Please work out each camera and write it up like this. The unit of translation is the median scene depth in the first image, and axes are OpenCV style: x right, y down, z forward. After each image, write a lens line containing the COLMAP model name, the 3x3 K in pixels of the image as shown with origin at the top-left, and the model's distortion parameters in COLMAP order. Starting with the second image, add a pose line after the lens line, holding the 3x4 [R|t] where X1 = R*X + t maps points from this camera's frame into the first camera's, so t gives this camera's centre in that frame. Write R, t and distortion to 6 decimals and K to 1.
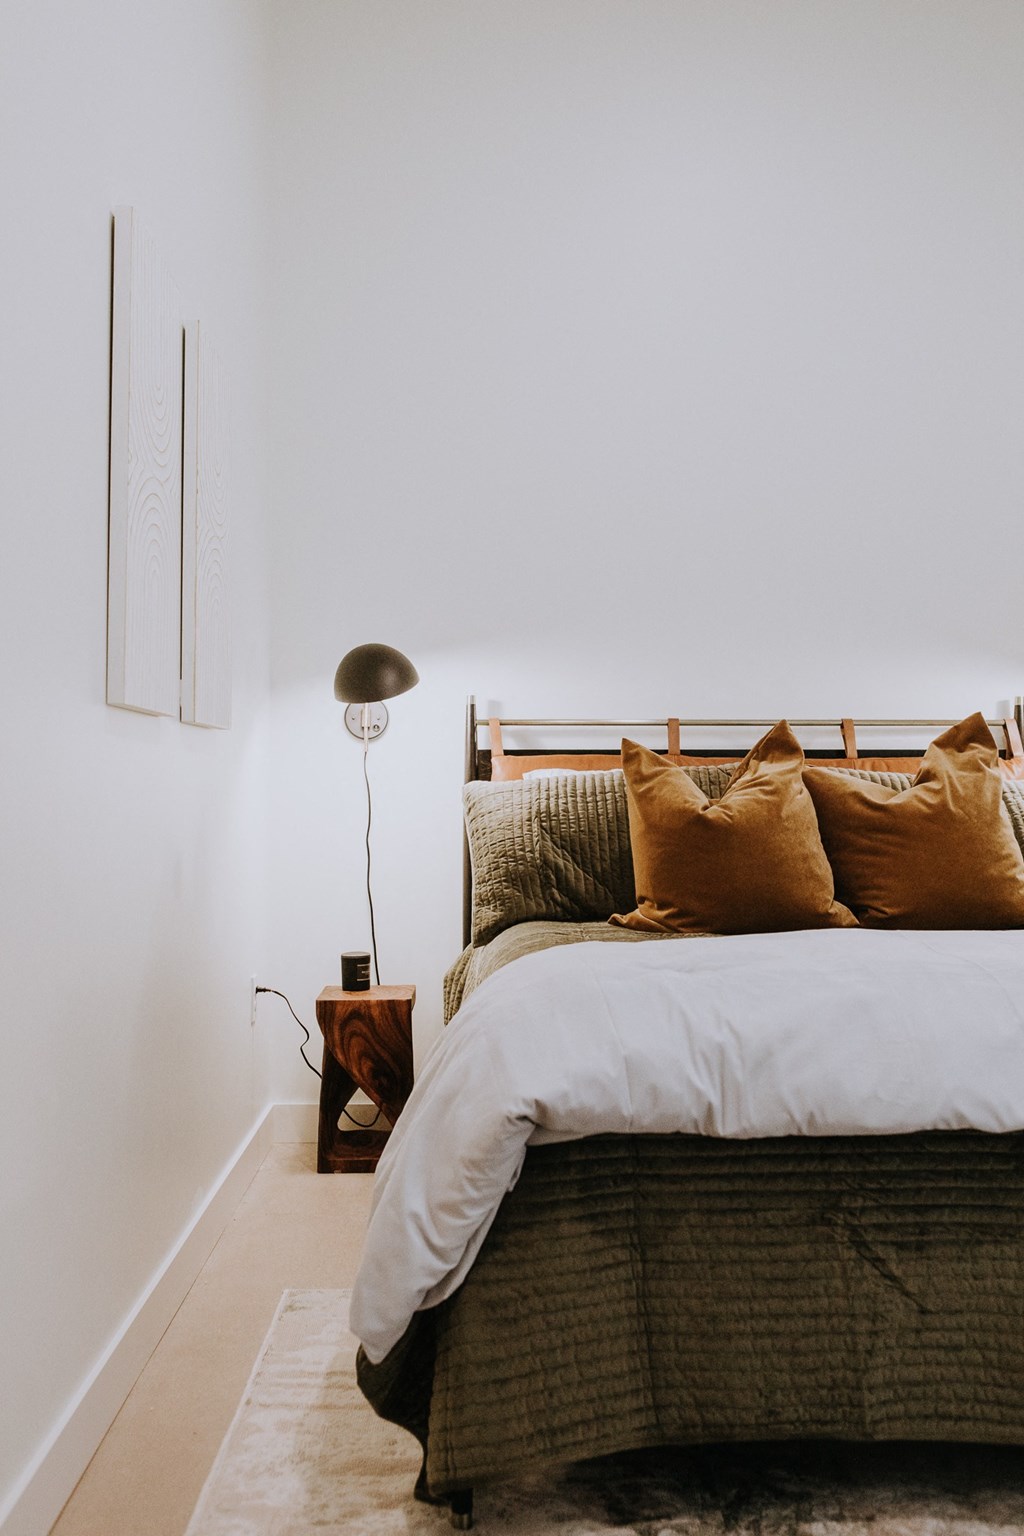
lens RADIAL K [[1394.4, 0, 496.1], [0, 1394.4, 766.9], [0, 0, 1]] dist [-0.002144, 0.006538]
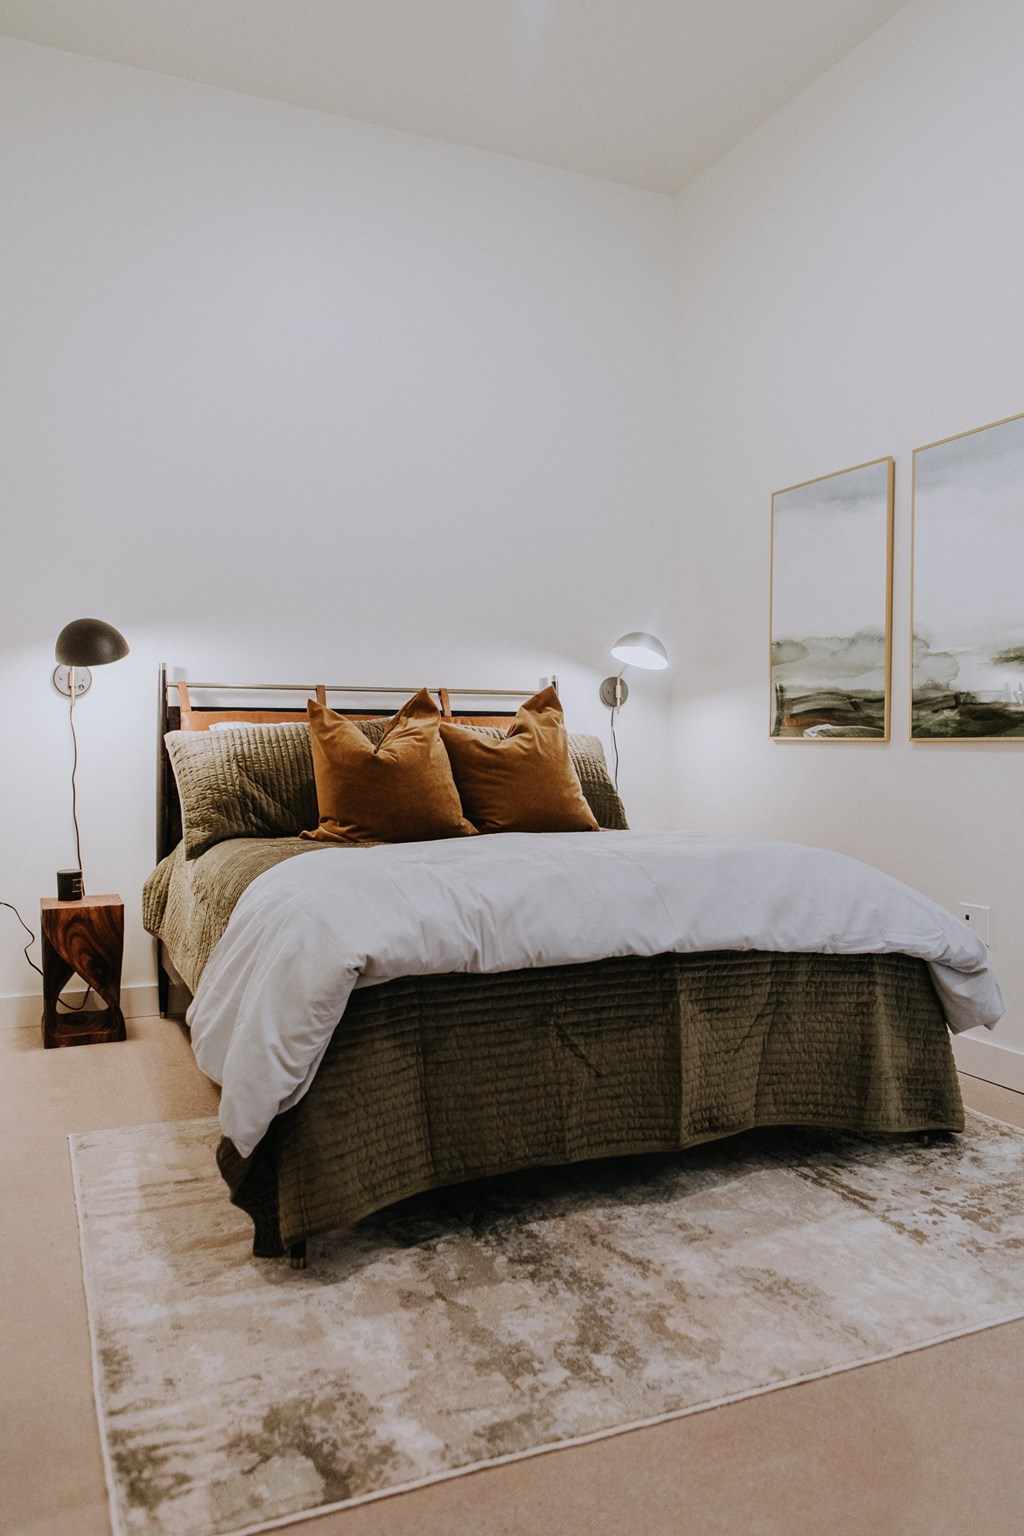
lens RADIAL K [[1069.4, 0, 512.0], [0, 1069.4, 768.0], [0, 0, 1]] dist [-0.000698, 0.001340]
pose [[0.926422, -0.005578, 0.376445, -0.223260], [-0.009849, 0.999189, 0.039046, 0.006633], [-0.376358, -0.039880, 0.925616, -0.040434]]
